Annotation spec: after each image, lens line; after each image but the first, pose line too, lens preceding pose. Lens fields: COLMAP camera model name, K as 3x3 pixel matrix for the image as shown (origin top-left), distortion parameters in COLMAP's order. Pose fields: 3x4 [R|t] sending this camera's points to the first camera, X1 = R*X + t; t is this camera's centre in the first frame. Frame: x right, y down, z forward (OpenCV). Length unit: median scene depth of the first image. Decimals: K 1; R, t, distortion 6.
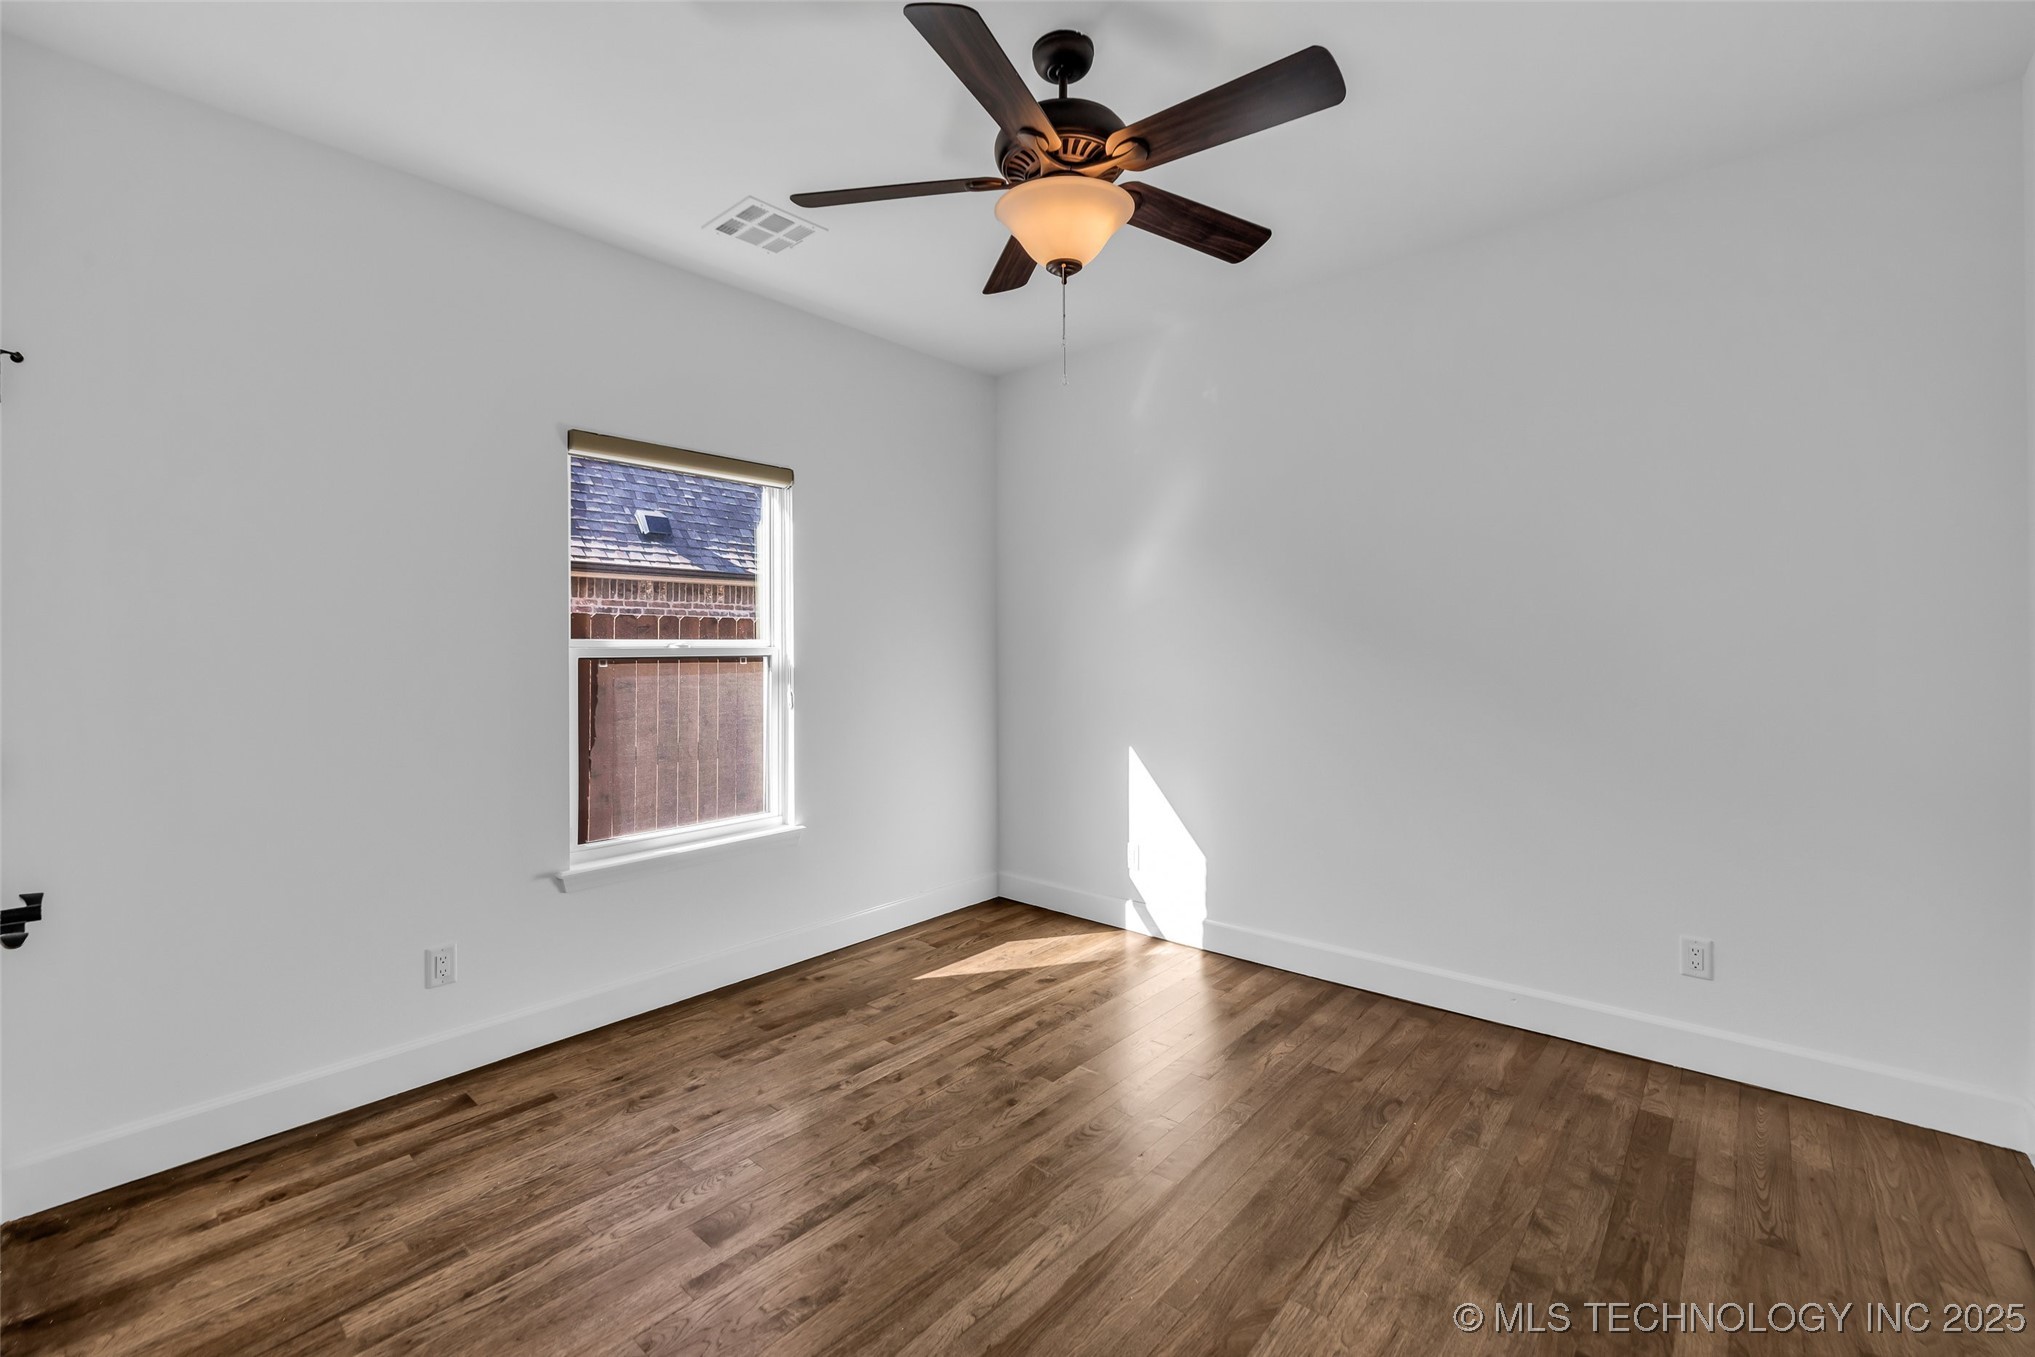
lens RADIAL K [[863.4, 0, 1018.4], [0, 863.4, 667.9], [0, 0, 1]] dist [-0.002023, -0.000148]
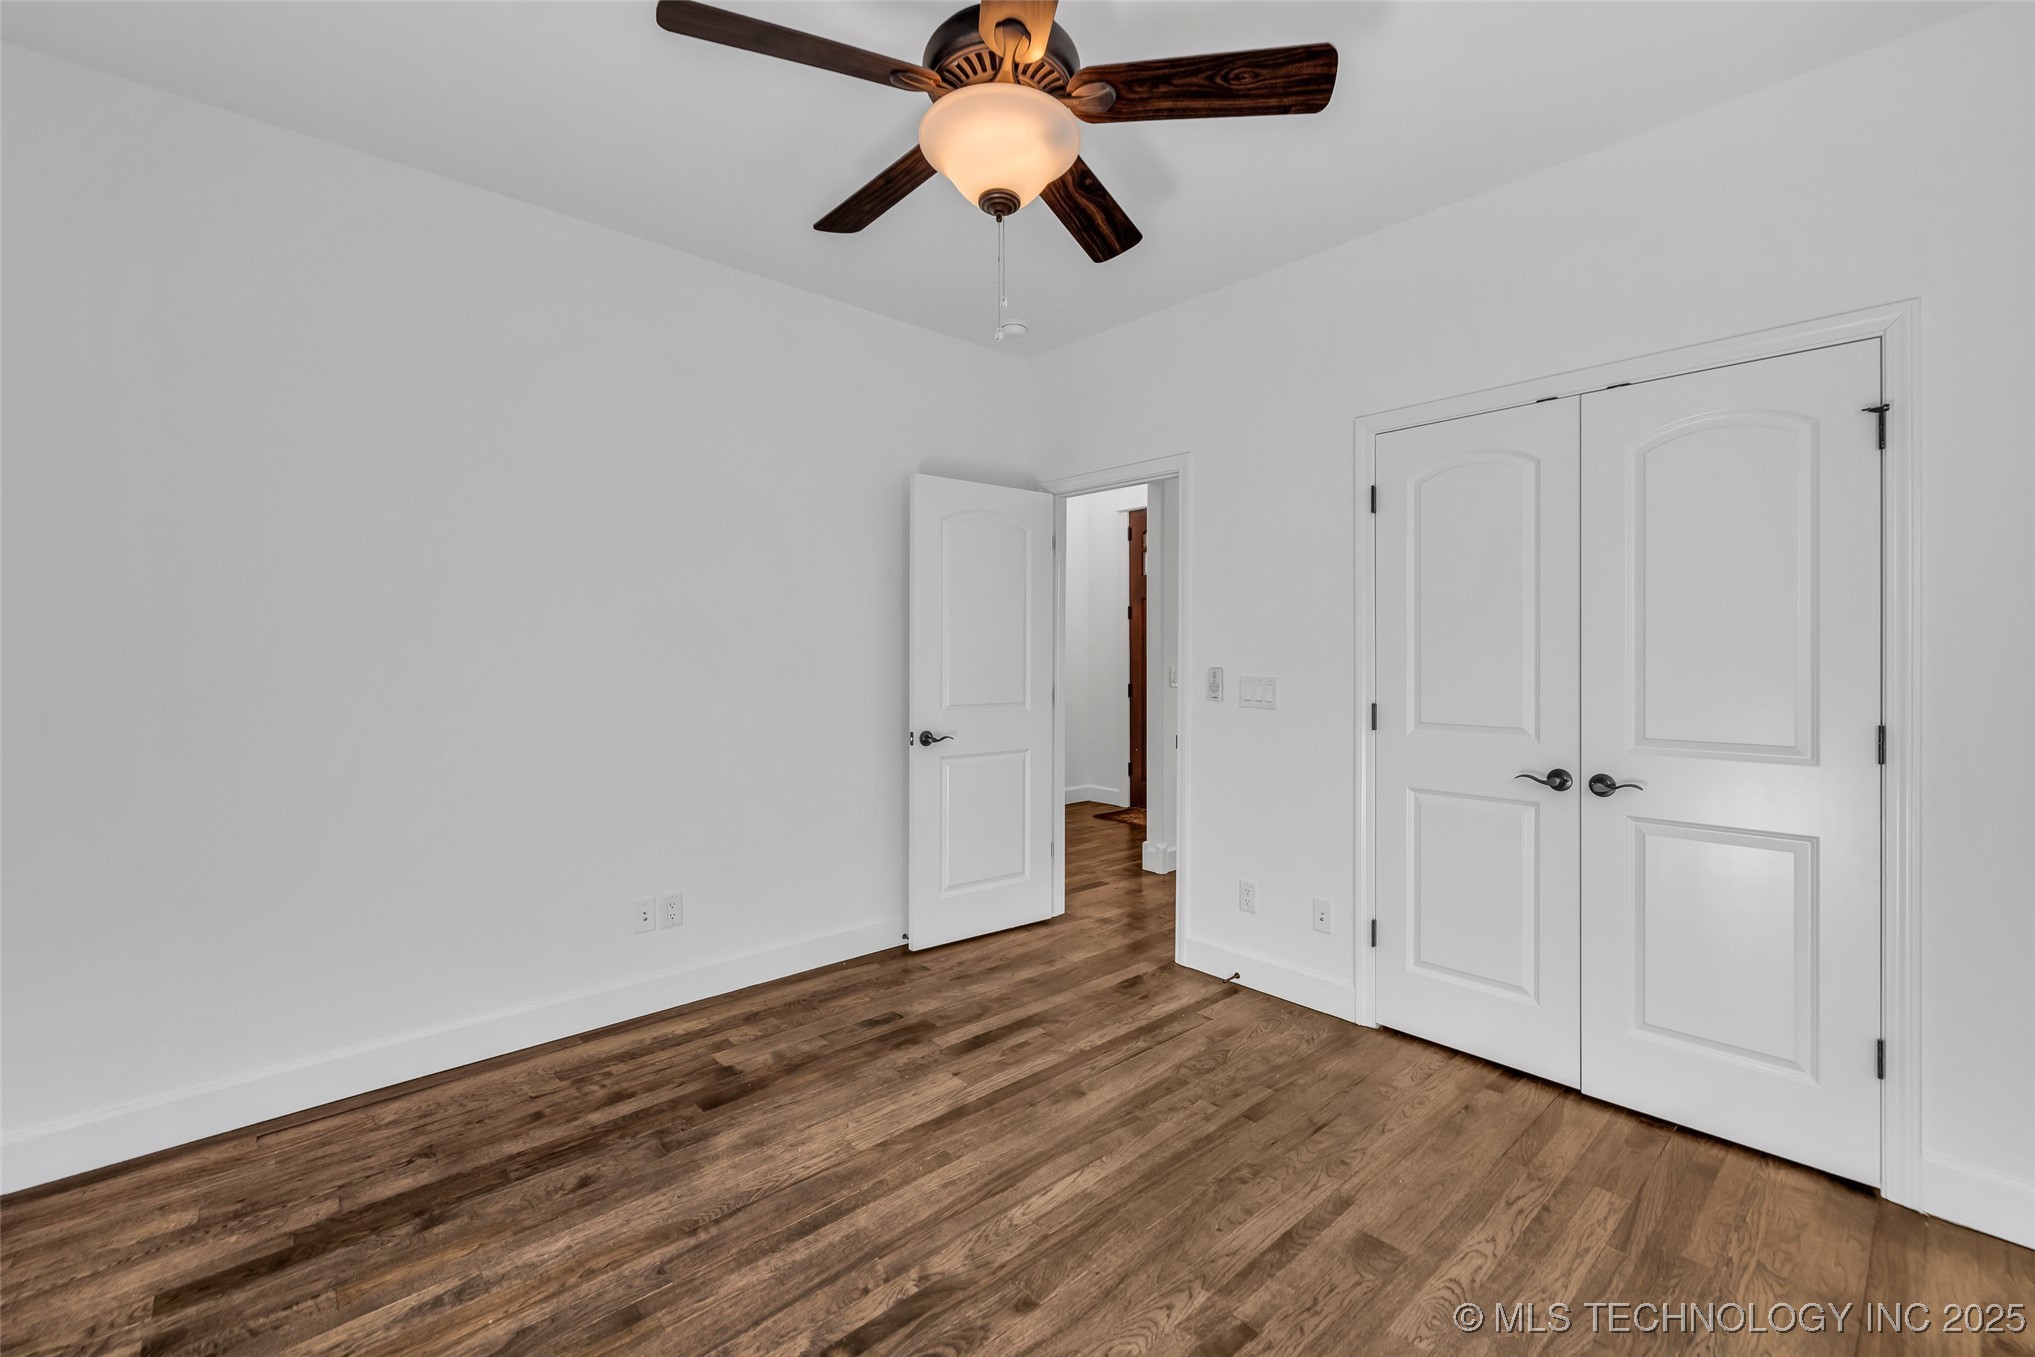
lens RADIAL K [[863.4, 0, 1016.1], [0, 863.4, 665.4], [0, 0, 1]] dist [-0.002023, -0.000148]
pose [[-0.993167, 0.002481, 0.116672, -0.064986], [0.006887, 0.999277, 0.037380, -0.041374], [-0.116495, 0.037928, -0.992467, 1.983997]]
